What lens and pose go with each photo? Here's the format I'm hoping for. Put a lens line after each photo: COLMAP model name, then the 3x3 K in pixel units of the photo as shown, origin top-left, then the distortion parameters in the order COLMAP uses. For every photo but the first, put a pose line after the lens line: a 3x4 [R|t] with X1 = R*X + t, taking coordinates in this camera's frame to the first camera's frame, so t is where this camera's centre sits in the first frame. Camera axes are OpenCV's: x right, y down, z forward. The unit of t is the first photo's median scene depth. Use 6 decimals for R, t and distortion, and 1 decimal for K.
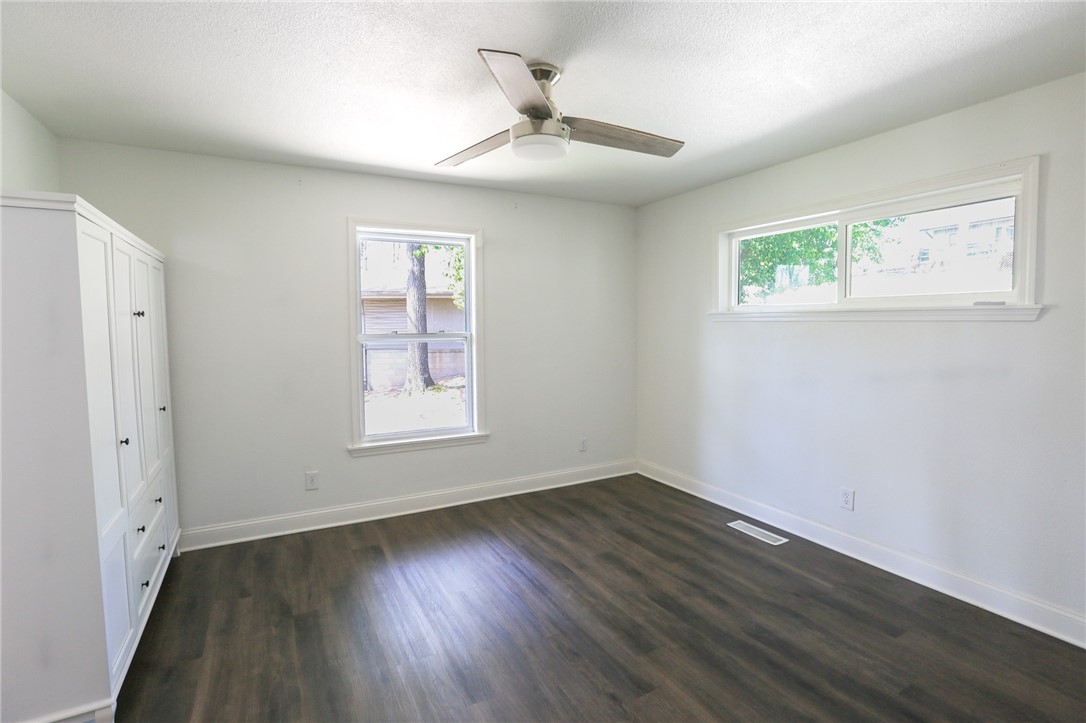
lens RADIAL K [[526.0, 0, 543.6], [0, 526.0, 348.2], [0, 0, 1]] dist [-0.060346, 0.028274]
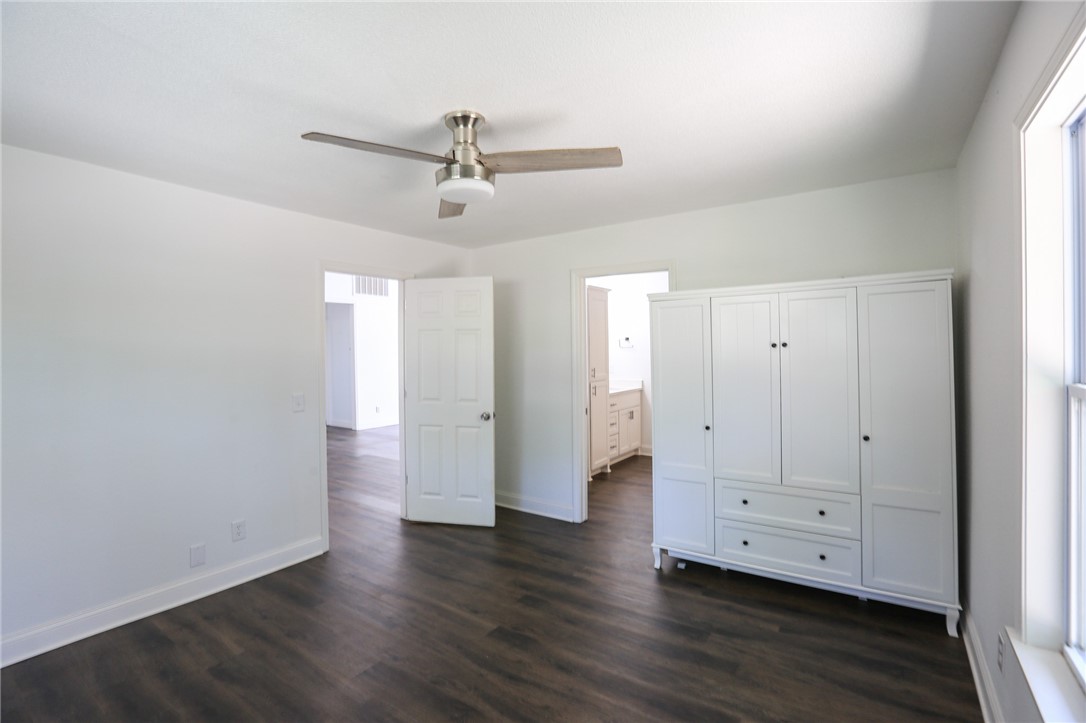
lens RADIAL K [[526.0, 0, 543.6], [0, 526.0, 348.2], [0, 0, 1]] dist [-0.060346, 0.028274]
pose [[-0.890894, 0.025776, -0.453480, 0.286205], [-0.004178, 0.997881, 0.064930, -0.129667], [0.454193, 0.059740, -0.888898, 1.766329]]
